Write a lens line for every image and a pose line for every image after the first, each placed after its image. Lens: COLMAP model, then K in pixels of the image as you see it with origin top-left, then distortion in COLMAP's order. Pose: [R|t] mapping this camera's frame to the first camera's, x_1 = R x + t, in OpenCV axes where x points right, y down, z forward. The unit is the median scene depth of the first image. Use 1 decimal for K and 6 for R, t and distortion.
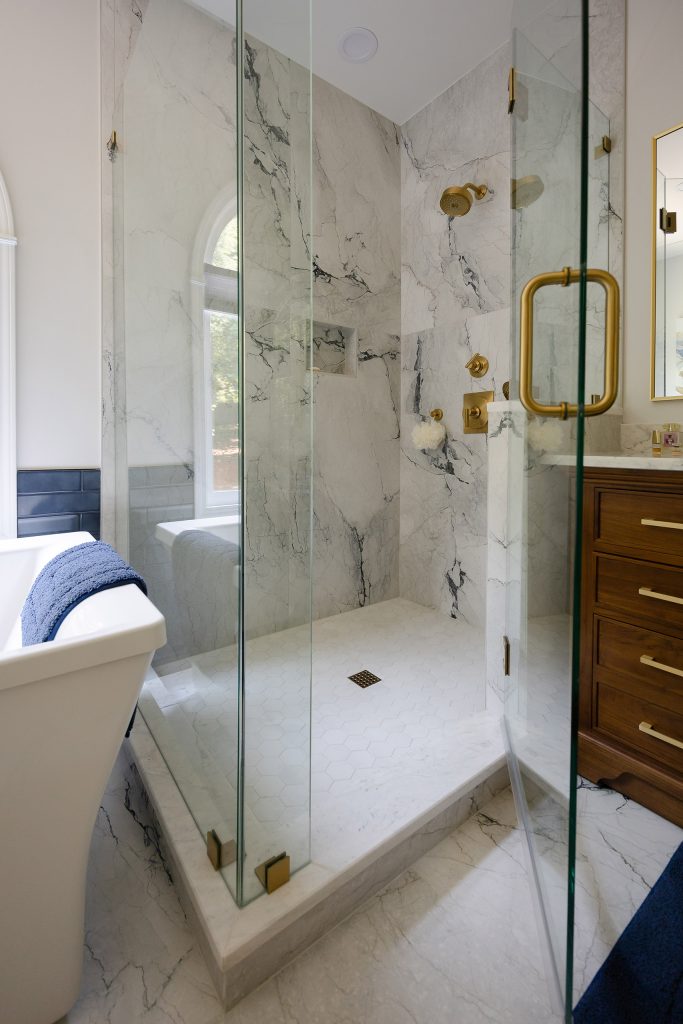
lens RADIAL K [[433.0, 0, 316.4], [0, 433.0, 450.7], [0, 0, 1]] dist [0.000491, -0.001160]
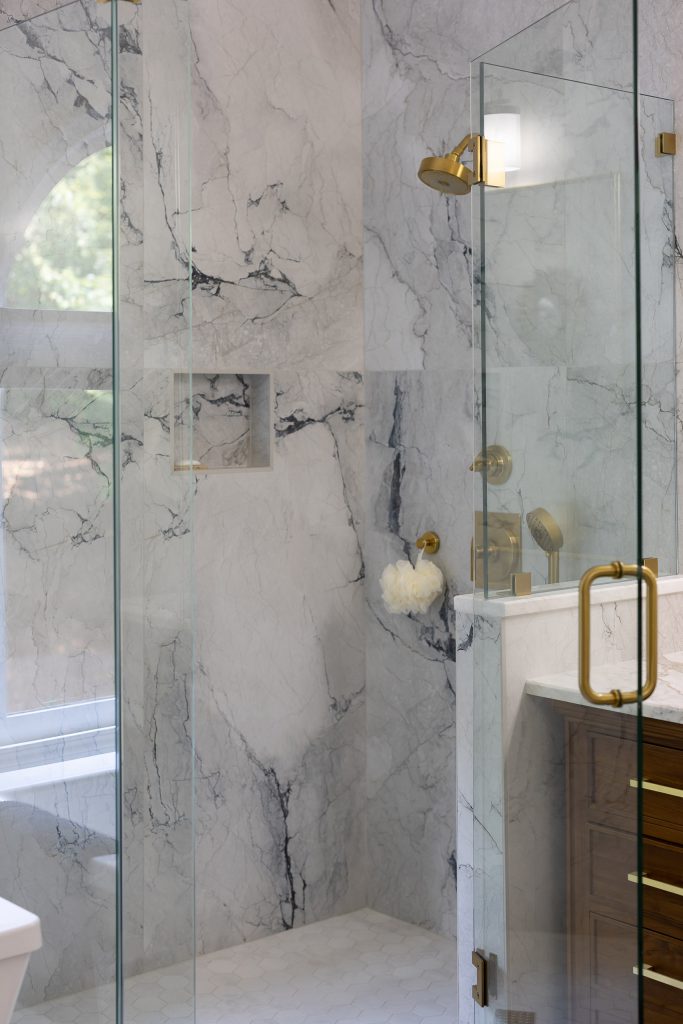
lens RADIAL K [[1503.8, 0, 306.3], [0, 1503.8, 411.4], [0, 0, 1]] dist [0.031105, 0.000000]
pose [[0.996680, -0.006886, 0.081127, -0.011313], [0.007506, 0.999945, -0.007340, -0.247371], [-0.081072, 0.007924, 0.996677, -0.830872]]
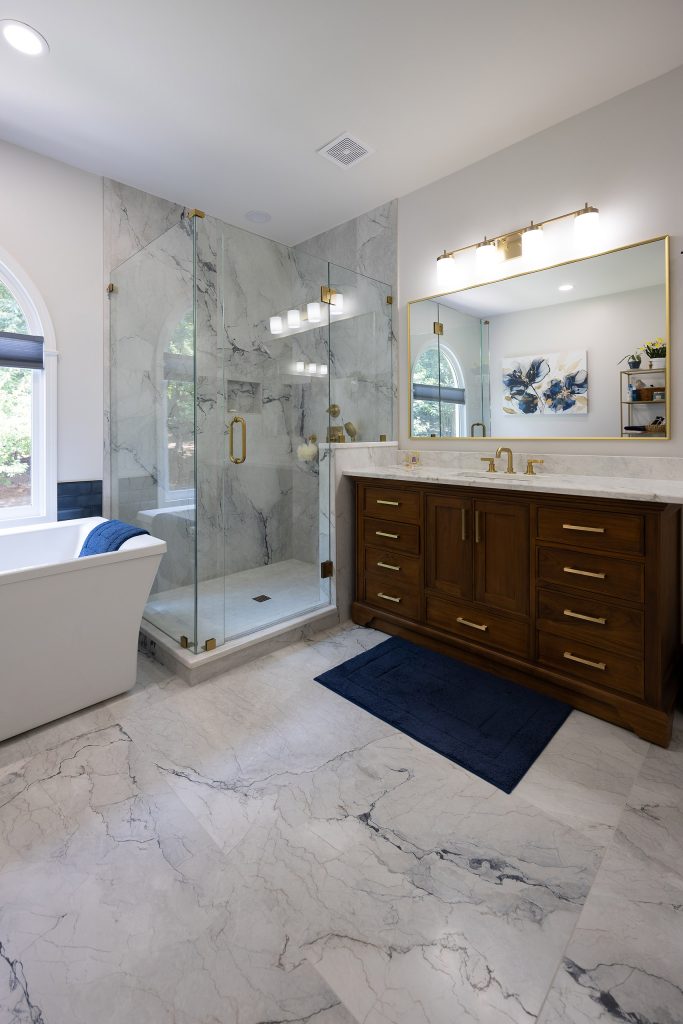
lens RADIAL K [[439.1, 0, 318.0], [0, 439.1, 439.2], [0, 0, 1]] dist [-0.007798, 0.001616]
pose [[0.987740, -0.006290, 0.155982, 0.051909], [0.007439, 0.999949, -0.006786, -0.076325], [-0.155932, 0.007863, 0.987737, -0.630701]]
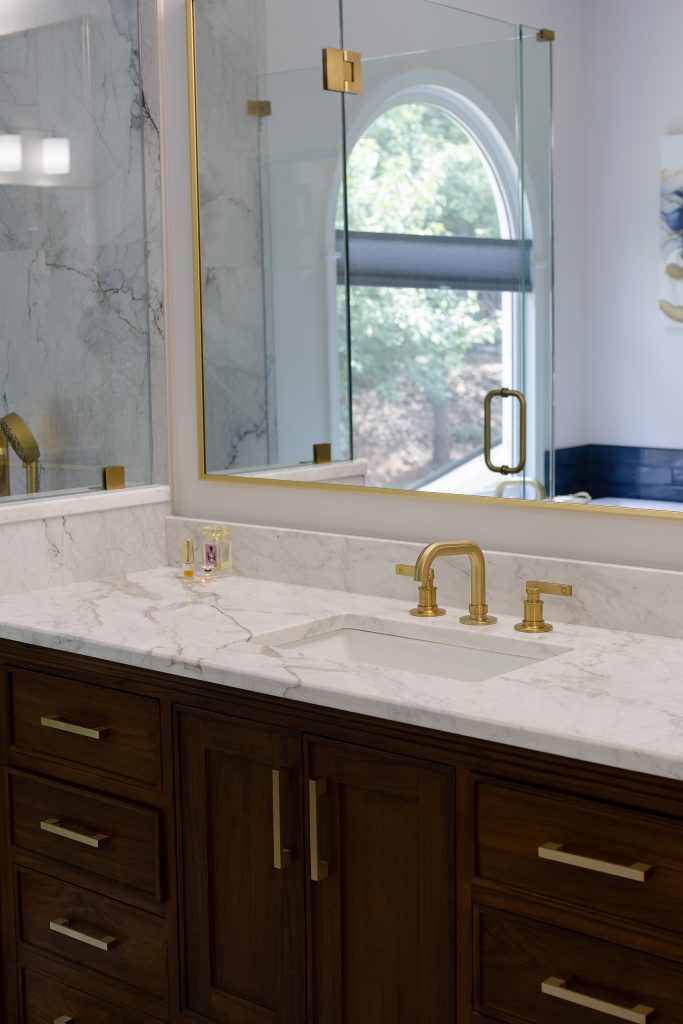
lens RADIAL K [[1428.2, 0, 337.3], [0, 1428.2, 542.0], [0, 0, 1]] dist [0.006689, 0.000000]
pose [[0.966724, -0.047172, 0.251437, 0.347781], [0.014335, 0.991297, 0.130861, -0.202002], [-0.255421, -0.122902, 0.958986, -0.607382]]
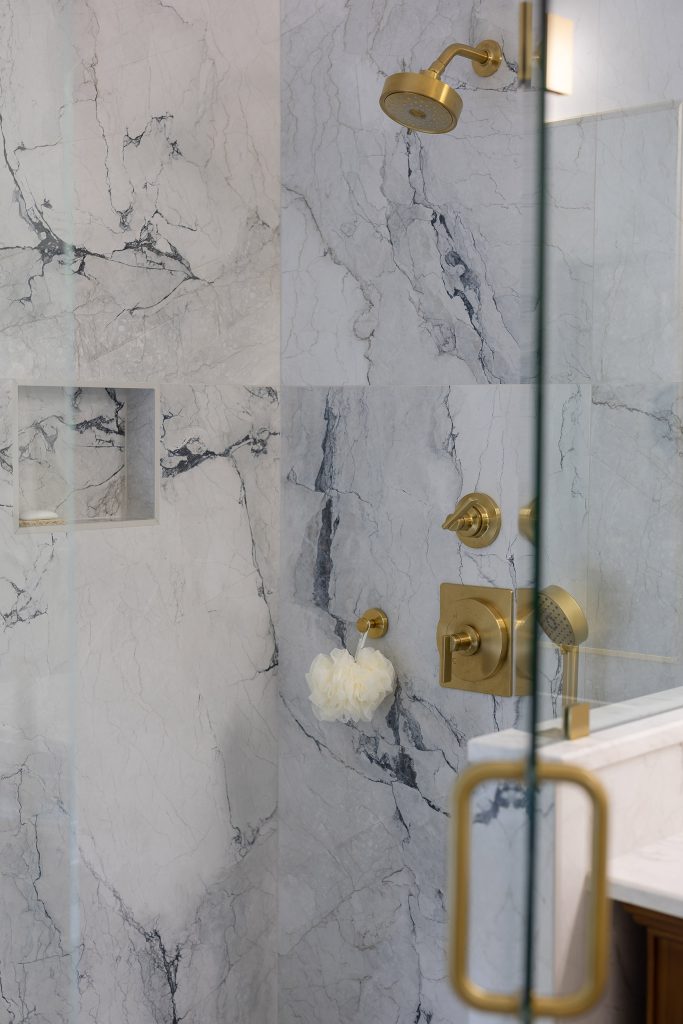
lens RADIAL K [[1449.6, 0, 309.6], [0, 1449.6, 530.5], [0, 0, 1]] dist [0.006741, 0.000000]
pose [[0.979414, -0.011458, 0.201535, -0.030141], [-0.002305, 0.997688, 0.067923, -0.271077], [-0.201847, -0.066989, 0.977123, -0.226448]]
